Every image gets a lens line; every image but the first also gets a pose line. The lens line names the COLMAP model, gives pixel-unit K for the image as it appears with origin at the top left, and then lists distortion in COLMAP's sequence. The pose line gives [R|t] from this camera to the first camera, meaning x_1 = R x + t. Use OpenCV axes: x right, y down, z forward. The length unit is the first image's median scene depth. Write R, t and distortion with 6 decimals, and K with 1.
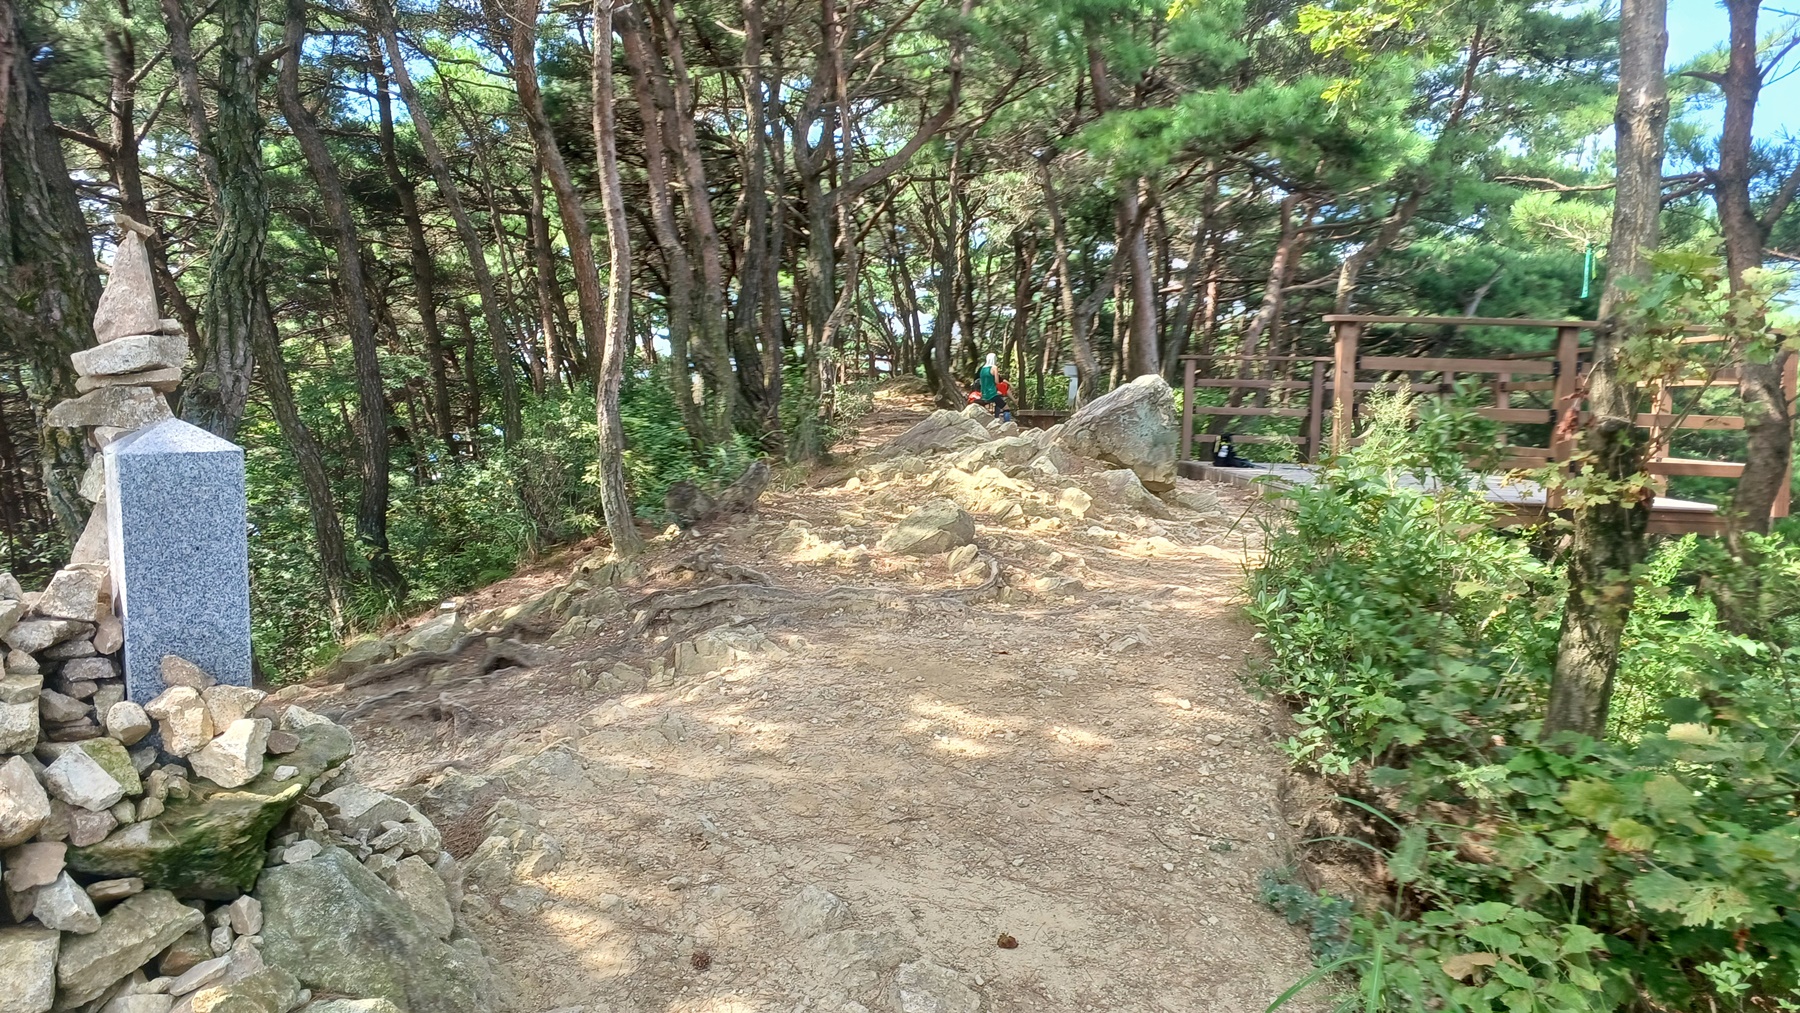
lens RADIAL K [[1177.8, 0, 900.0], [0, 1177.8, 506.5], [0, 0, 1]] dist [0.006101, 0.001451]
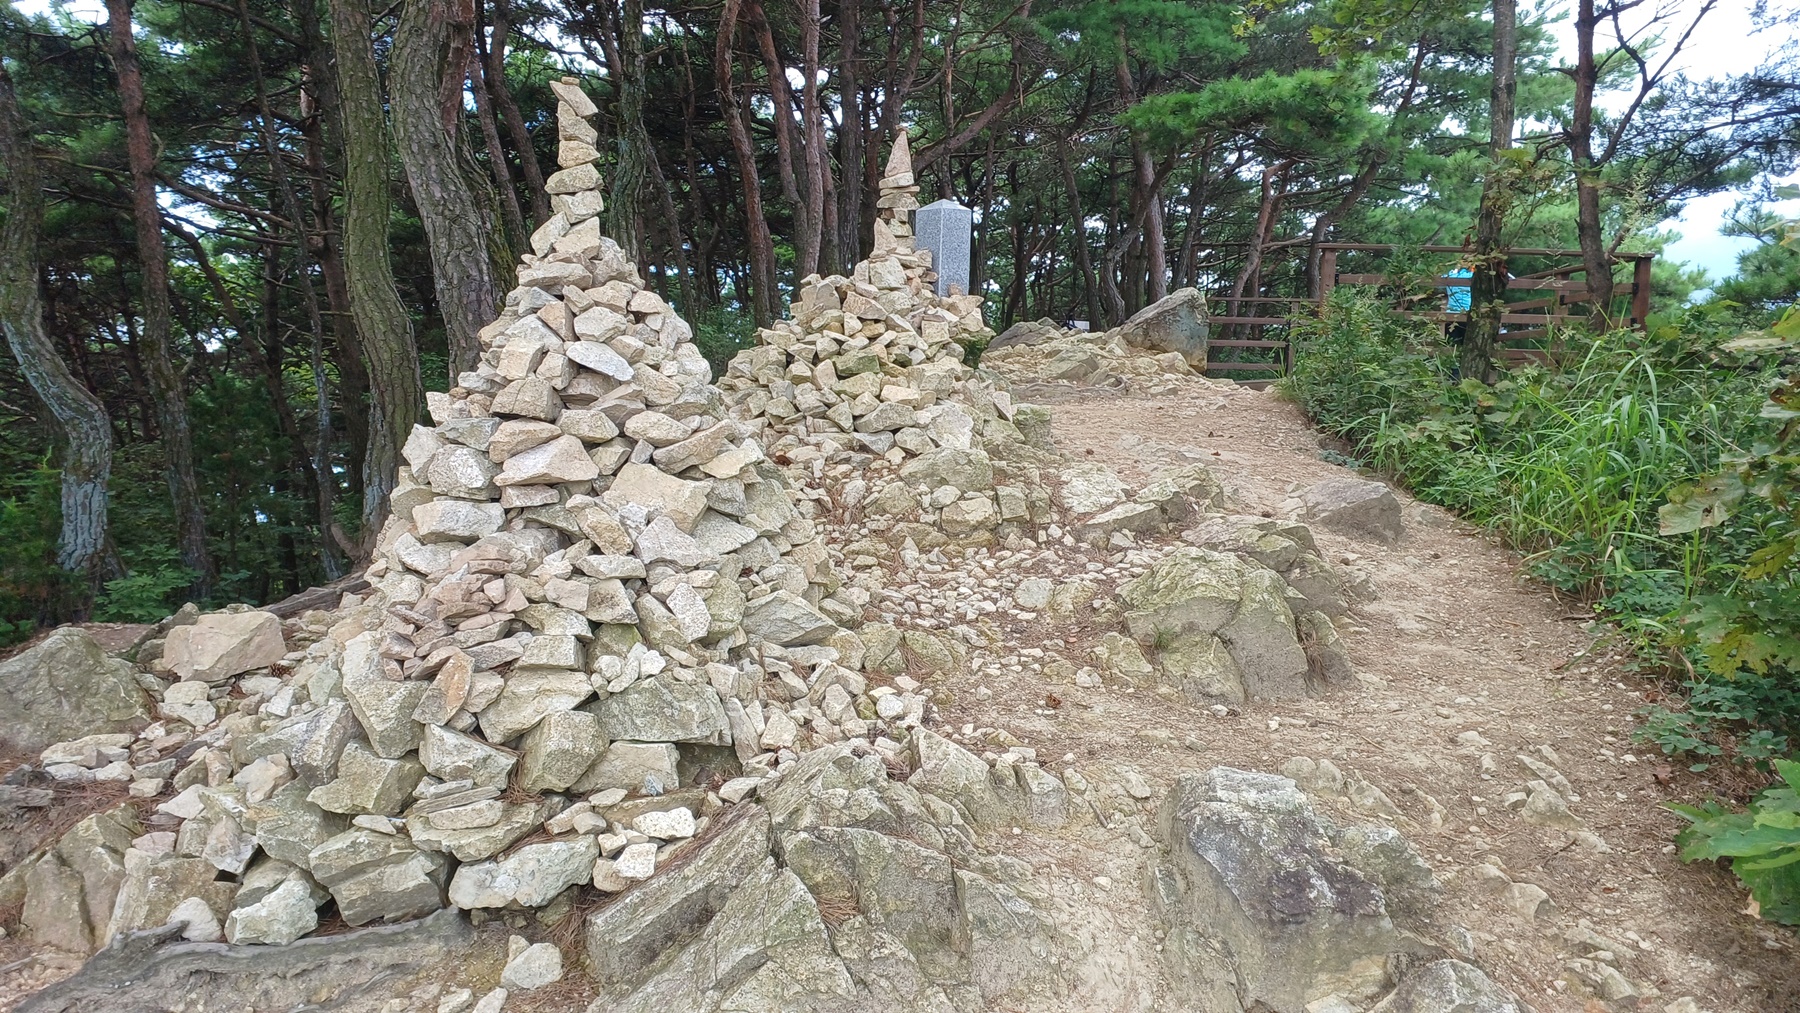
lens RADIAL K [[1177.8, 0, 900.0], [0, 1177.8, 506.5], [0, 0, 1]] dist [0.006101, 0.001451]
pose [[0.999335, -0.006398, 0.035903, -0.108686], [0.006038, 0.999930, 0.010134, 0.080176], [-0.035965, -0.009911, 0.999304, -0.226491]]
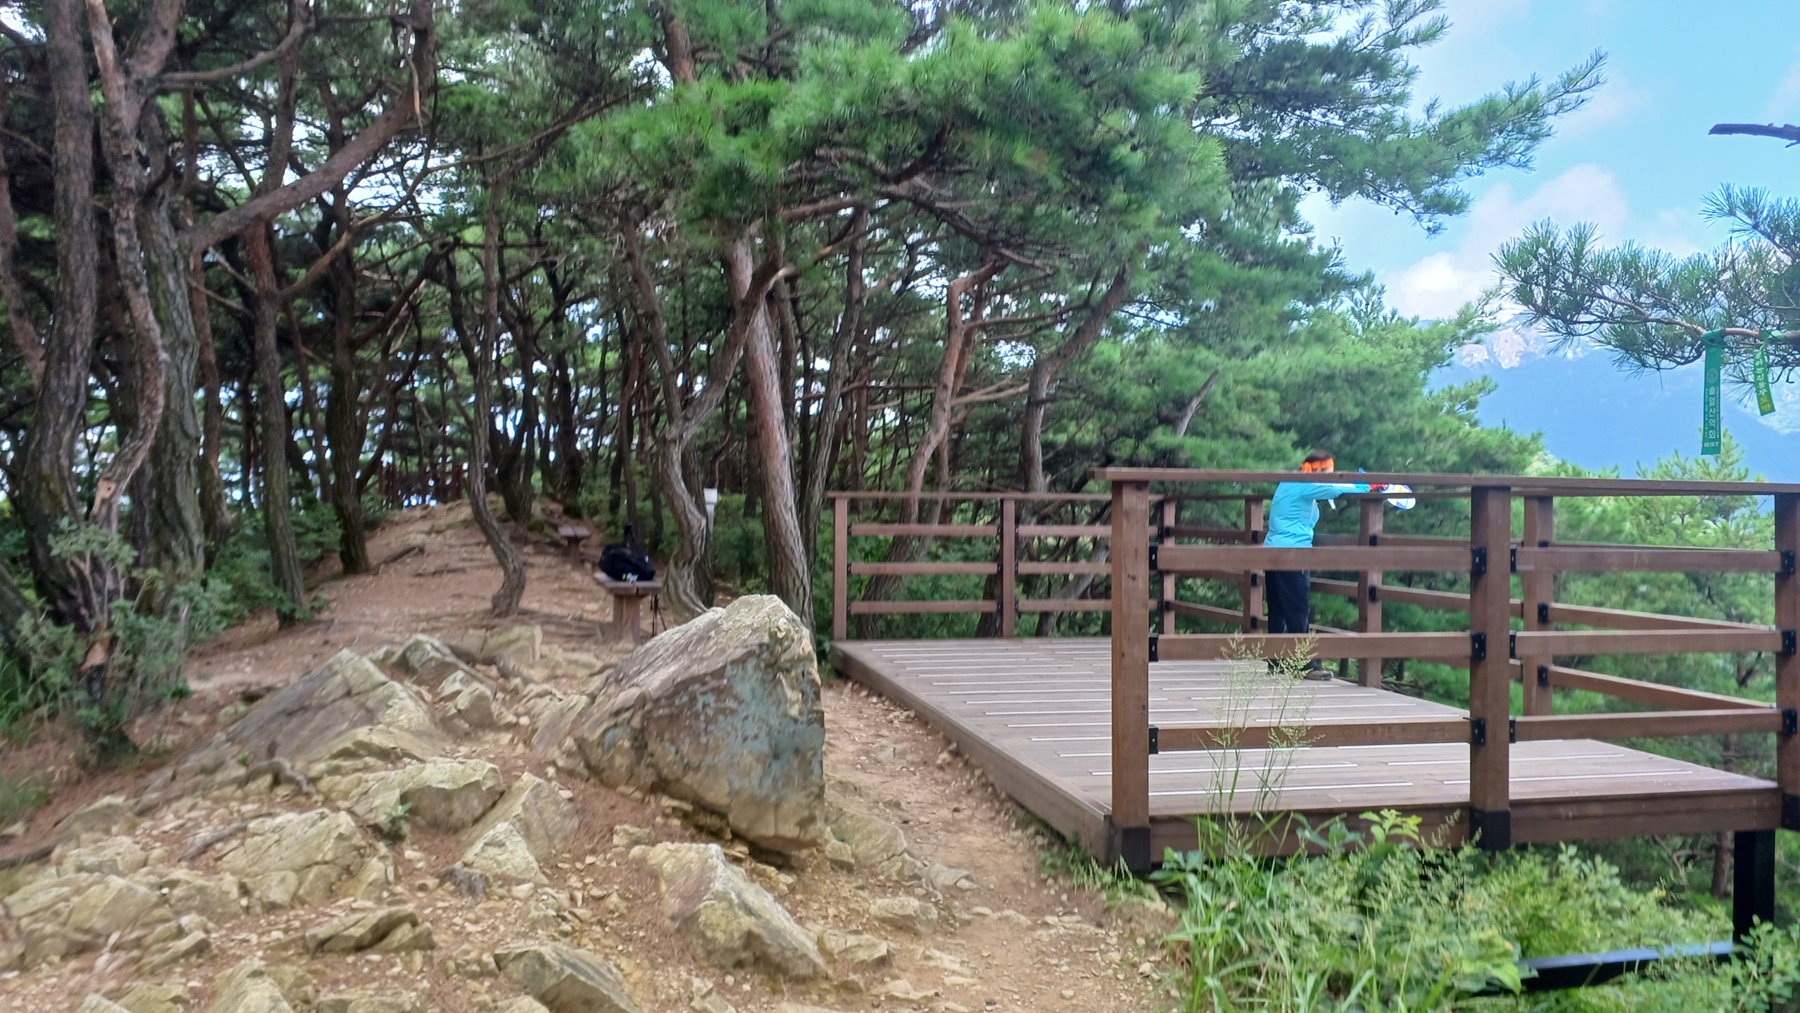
lens RADIAL K [[1232.7, 0, 900.0], [0, 1232.7, 506.5], [0, 0, 1]] dist [0.068764, 0.000445]
pose [[0.957886, -0.020608, 0.286409, 0.078704], [0.045806, 0.995615, -0.081559, -0.066861], [-0.283472, 0.091243, 0.954630, 0.321088]]
